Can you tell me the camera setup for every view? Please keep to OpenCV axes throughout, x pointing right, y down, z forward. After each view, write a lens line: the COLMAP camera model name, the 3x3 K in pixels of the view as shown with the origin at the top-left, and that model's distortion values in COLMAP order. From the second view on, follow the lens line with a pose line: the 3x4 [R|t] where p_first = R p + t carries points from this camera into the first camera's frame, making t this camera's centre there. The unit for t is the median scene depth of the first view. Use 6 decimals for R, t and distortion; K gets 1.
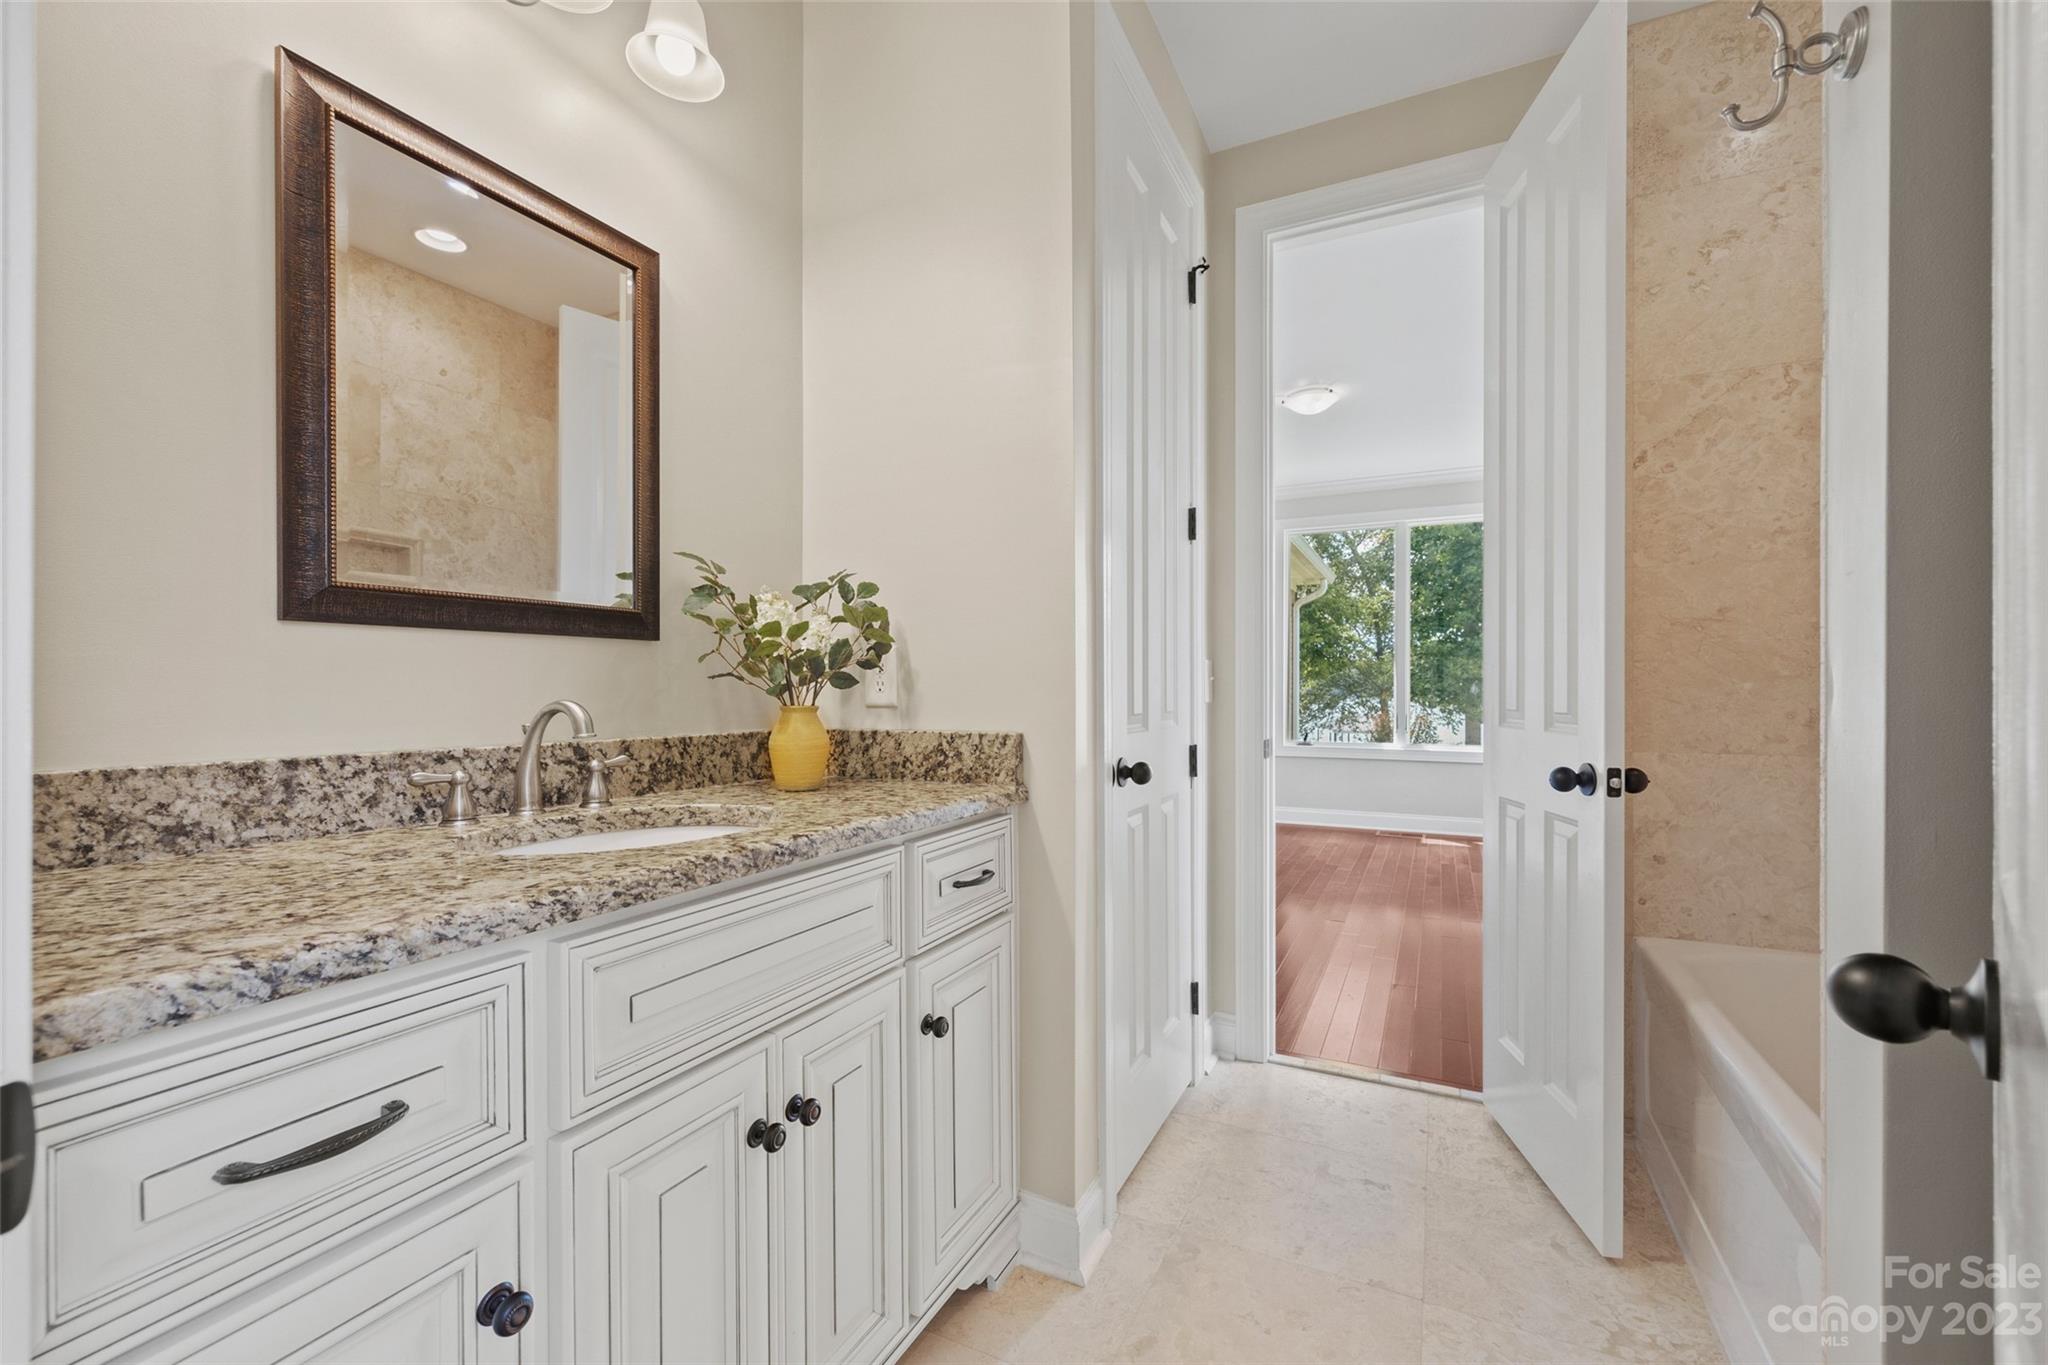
lens RADIAL K [[836.1, 0, 1023.5], [0, 836.1, 688.5], [0, 0, 1]] dist [-0.000714, -0.000028]
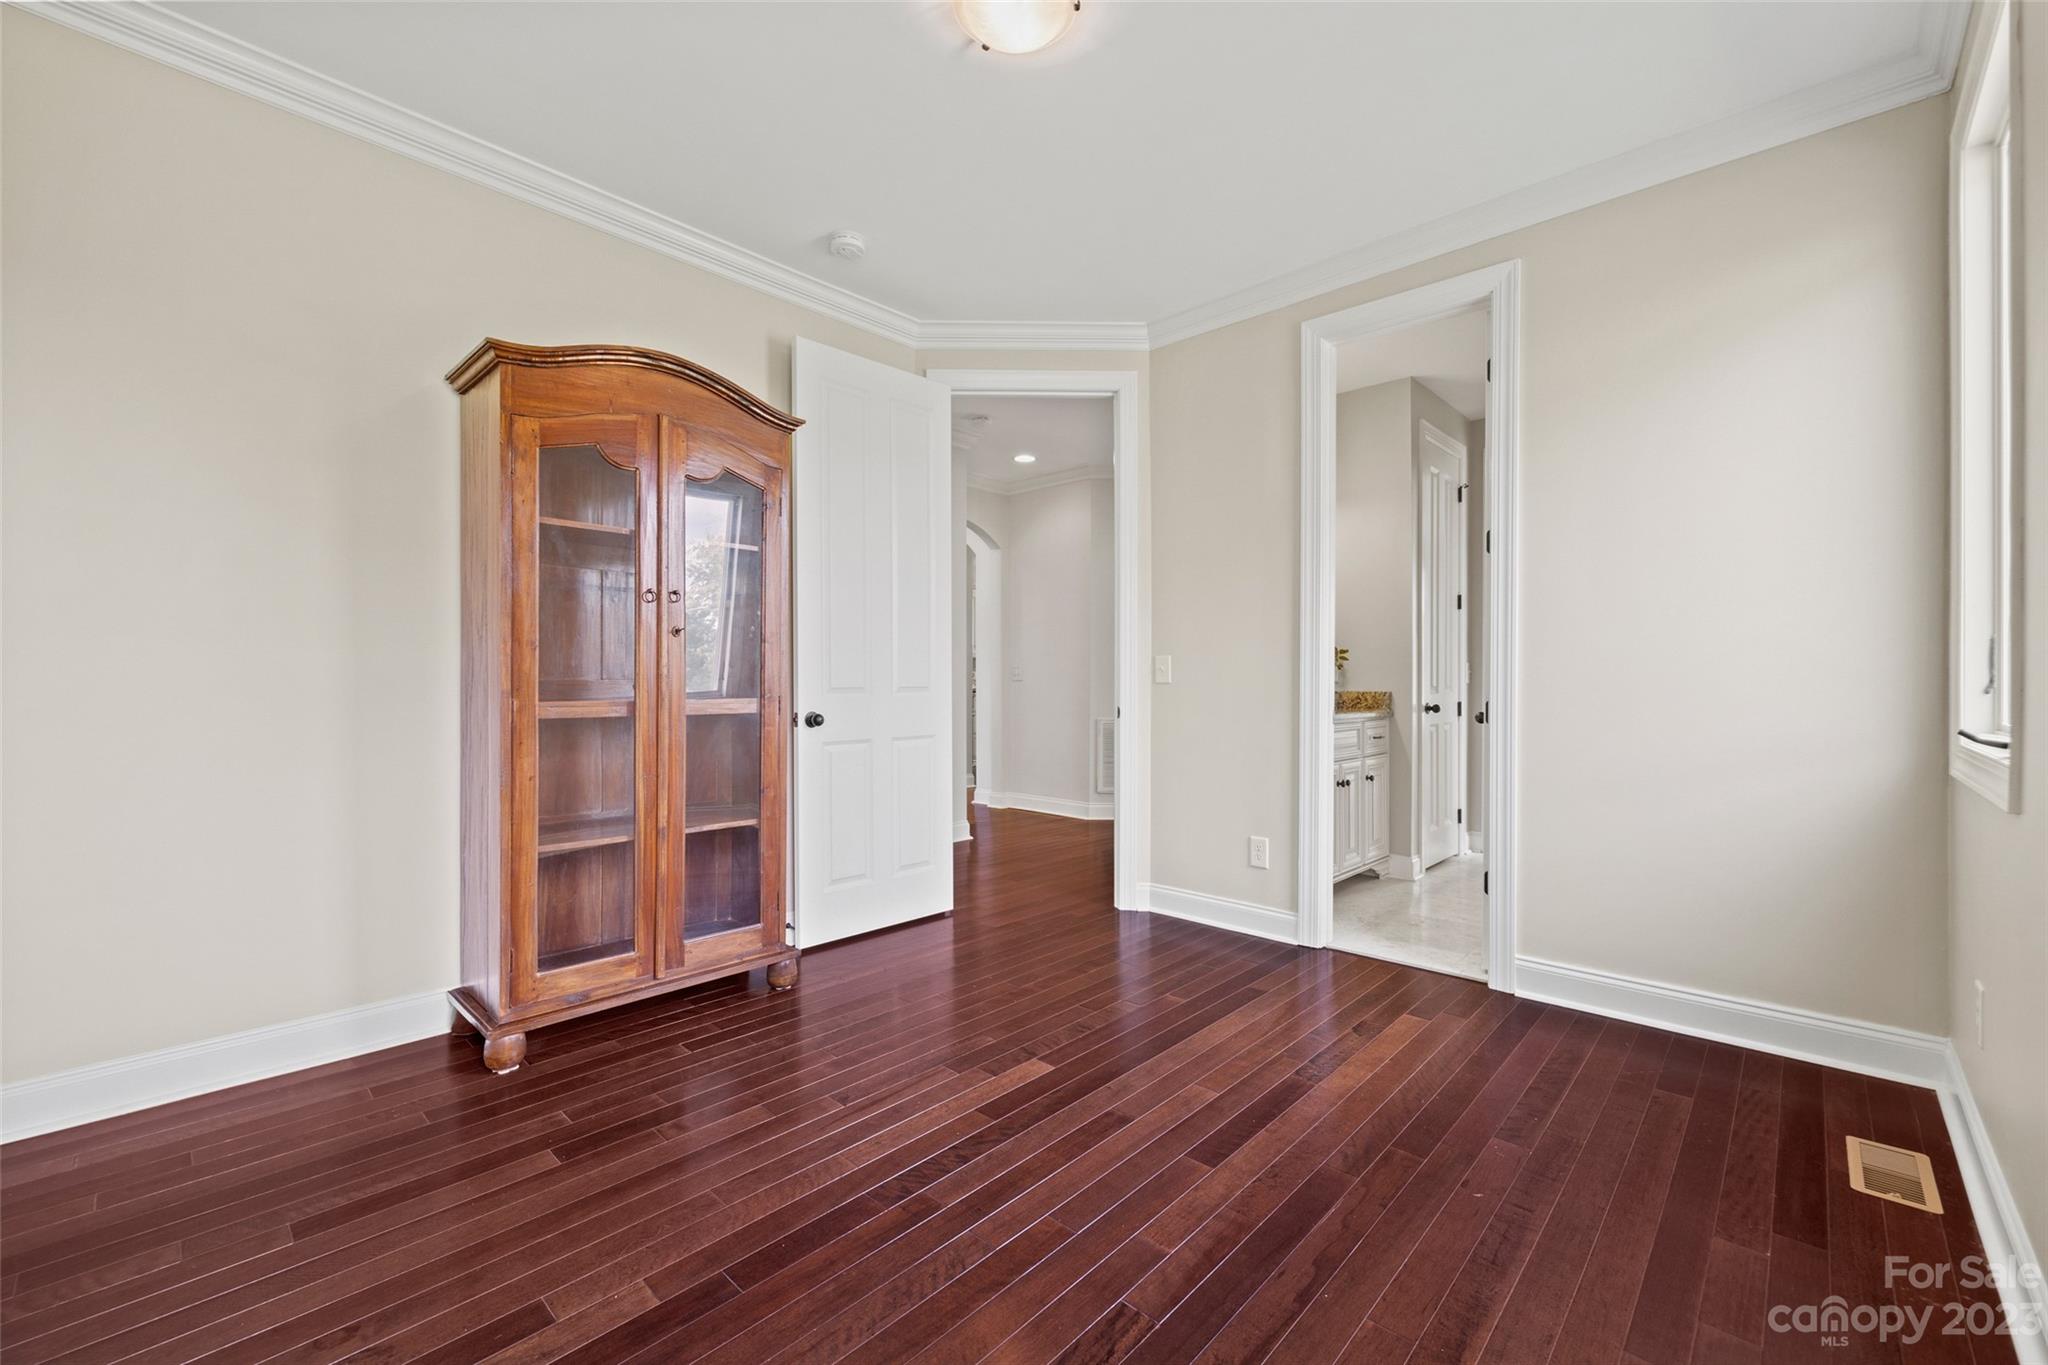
lens RADIAL K [[836.1, 0, 1027.6], [0, 836.1, 681.9], [0, 0, 1]] dist [-0.000714, -0.000028]
pose [[0.959418, 0.004140, -0.281958, -0.341617], [-0.003701, 0.999991, 0.002088, 0.017653], [0.281964, -0.000960, 0.959424, -1.825483]]
